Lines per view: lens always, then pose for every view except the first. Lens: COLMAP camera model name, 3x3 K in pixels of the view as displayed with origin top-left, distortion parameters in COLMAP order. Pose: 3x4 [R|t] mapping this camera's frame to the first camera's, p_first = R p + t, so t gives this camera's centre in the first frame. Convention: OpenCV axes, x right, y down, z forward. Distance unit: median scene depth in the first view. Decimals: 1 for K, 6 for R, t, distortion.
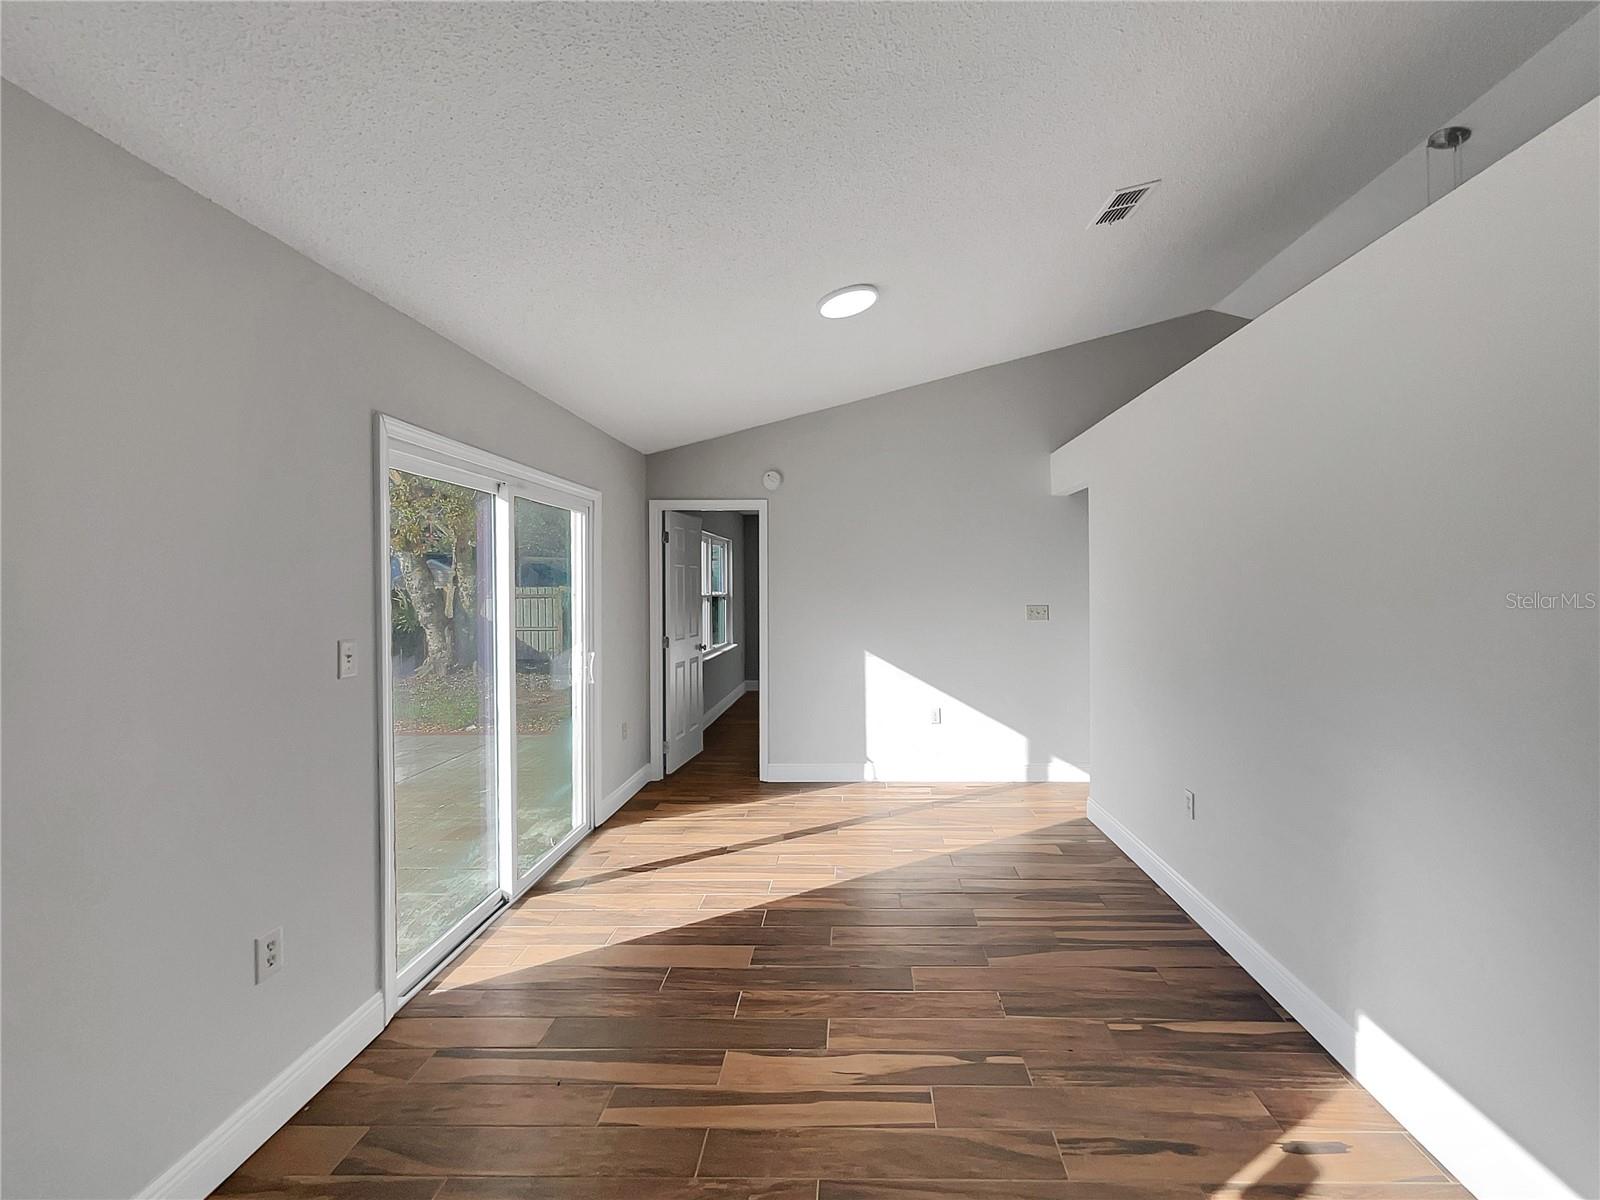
lens RADIAL K [[767.4, 0, 800.0], [0, 767.4, 600.0], [0, 0, 1]] dist [0.017880, 0.000444]
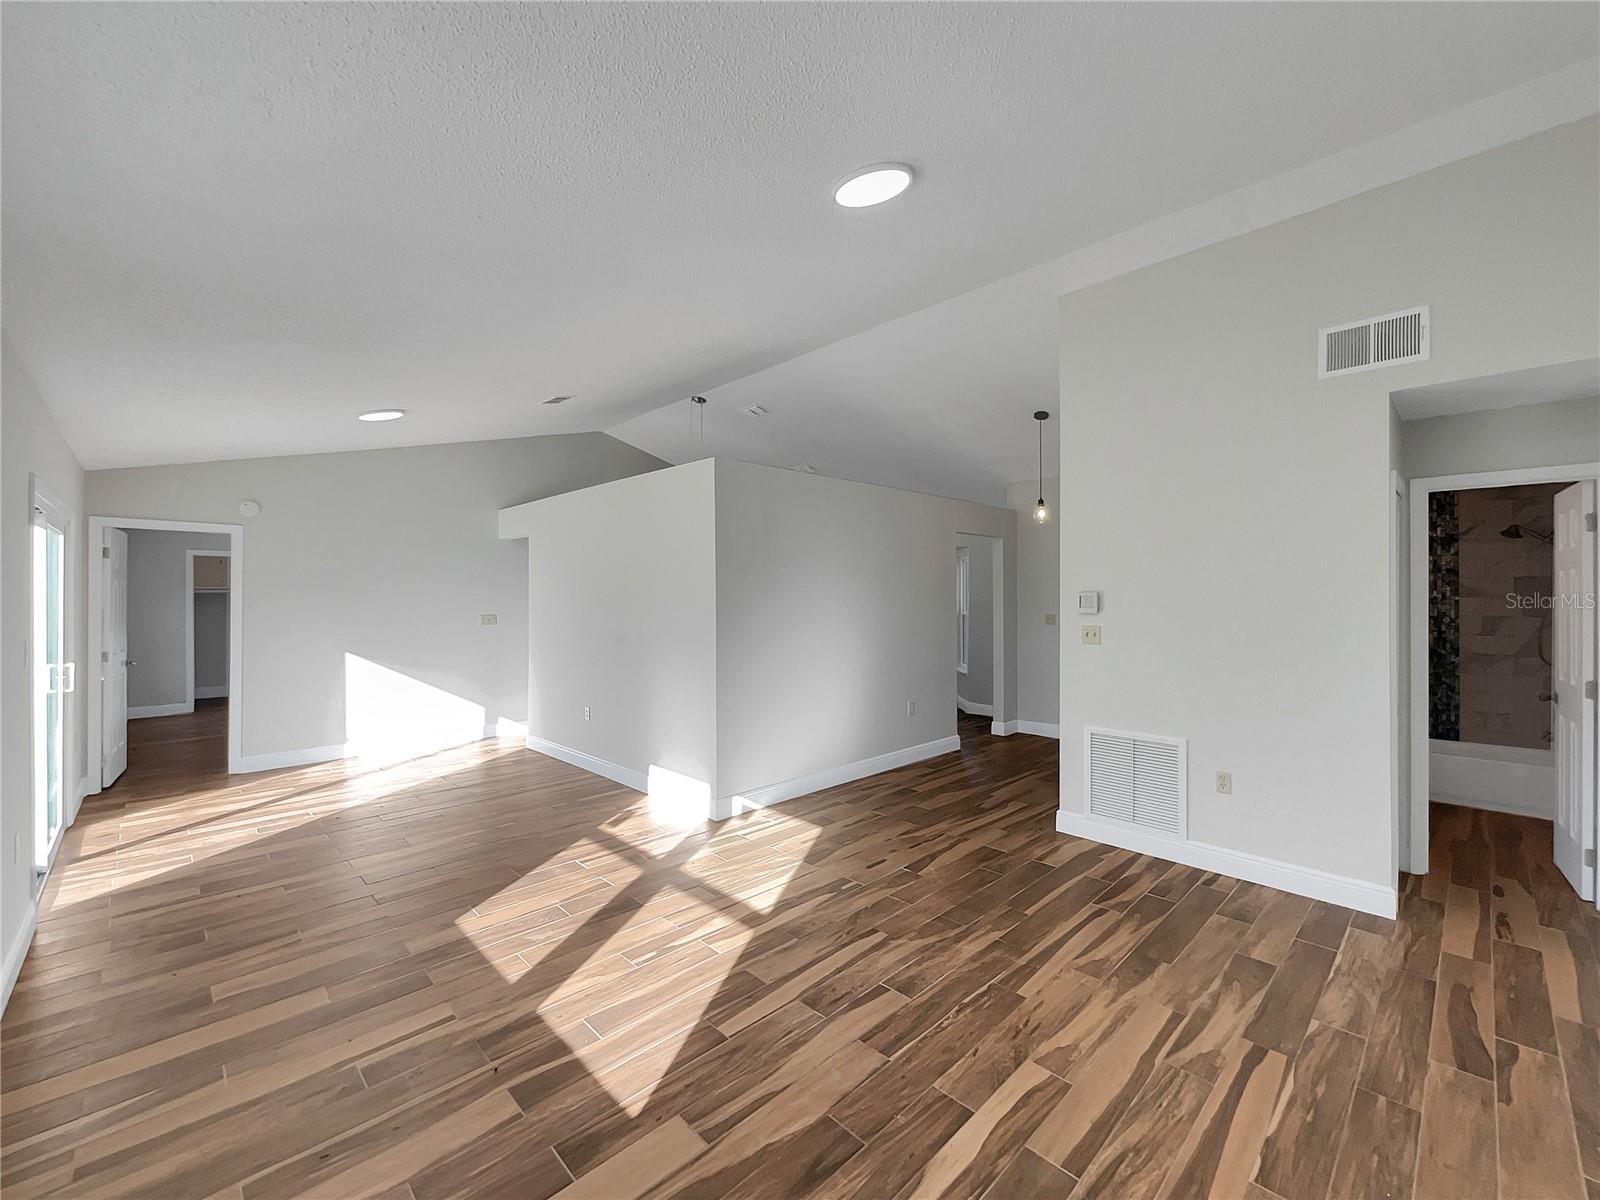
lens RADIAL K [[655.3, 0, 813.0], [0, 655.3, 575.6], [0, 0, 1]] dist [0.002120, -0.000660]
pose [[0.695229, 0.029963, 0.718164, -0.162268], [0.010508, 0.998600, -0.051836, 0.004063], [-0.718712, 0.043584, 0.693941, -0.306206]]
